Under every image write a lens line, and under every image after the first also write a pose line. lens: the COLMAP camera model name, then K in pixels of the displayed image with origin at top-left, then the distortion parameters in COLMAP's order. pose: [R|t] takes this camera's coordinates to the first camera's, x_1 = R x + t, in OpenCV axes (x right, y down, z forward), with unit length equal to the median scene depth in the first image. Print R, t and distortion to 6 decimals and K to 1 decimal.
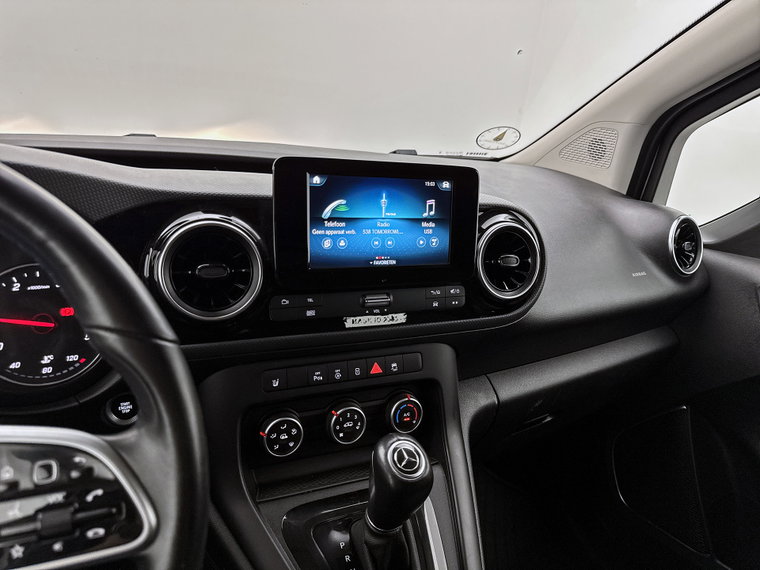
lens RADIAL K [[537.6, 0, 380.0], [0, 537.6, 285.0], [0, 0, 1]] dist [0.157879, -0.279483]
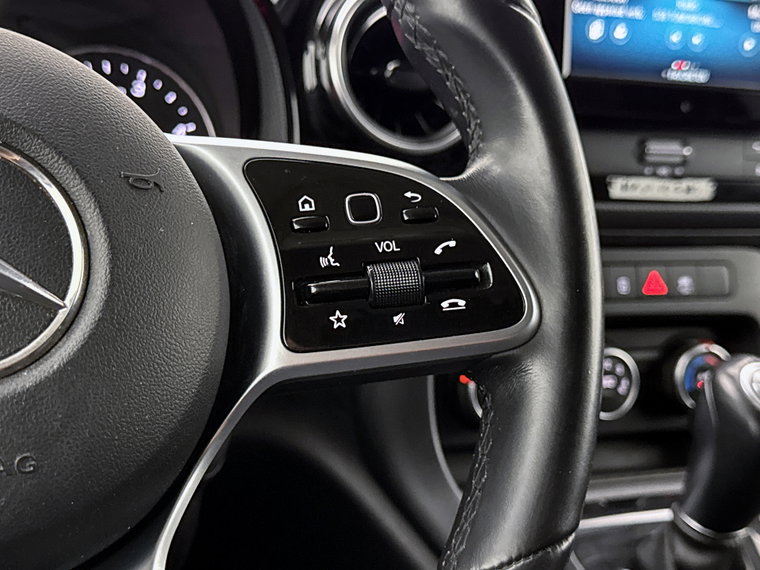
lens RADIAL K [[1028.6, 0, 380.0], [0, 1028.6, 285.0], [0, 0, 1]] dist [0.225398, -0.645745]
pose [[0.999489, 0.006381, -0.031330, -0.261934], [-0.008322, 0.998026, -0.062242, 0.233226], [0.030871, 0.062471, 0.997569, -0.059596]]
